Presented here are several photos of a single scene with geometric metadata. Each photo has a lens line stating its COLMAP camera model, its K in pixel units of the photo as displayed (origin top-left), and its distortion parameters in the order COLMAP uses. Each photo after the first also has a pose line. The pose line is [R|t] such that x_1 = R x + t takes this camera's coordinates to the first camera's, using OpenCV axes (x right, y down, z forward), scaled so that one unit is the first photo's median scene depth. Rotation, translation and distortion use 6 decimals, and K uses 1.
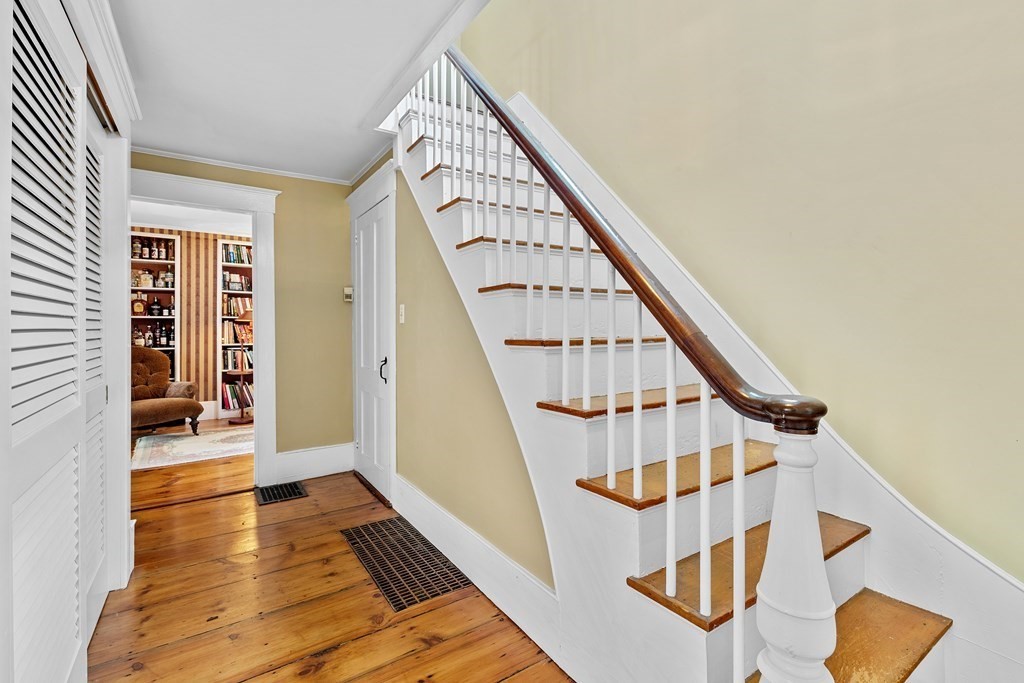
lens RADIAL K [[459.0, 0, 515.2], [0, 459.0, 328.2], [0, 0, 1]] dist [0.002558, 0.000274]
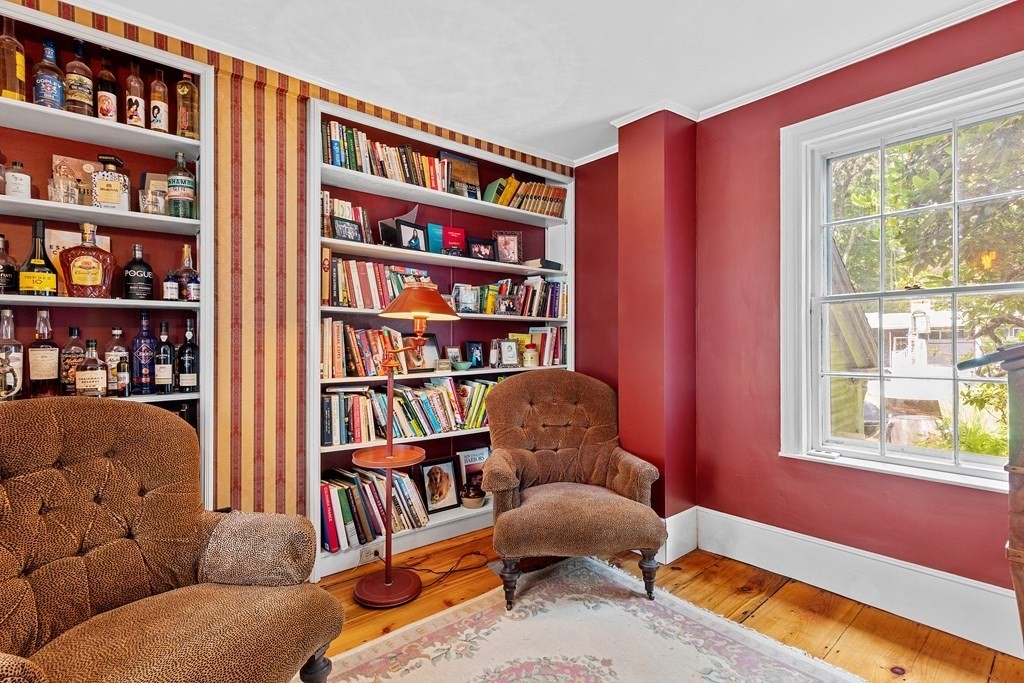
lens RADIAL K [[471.5, 0, 512.0], [0, 471.5, 341.5], [0, 0, 1]] dist [0.006301, -0.000074]
pose [[0.994373, -0.000078, 0.105931, -0.543406], [-0.000070, 0.999999, 0.001397, 0.002846], [-0.105931, -0.001396, 0.994372, 0.622516]]
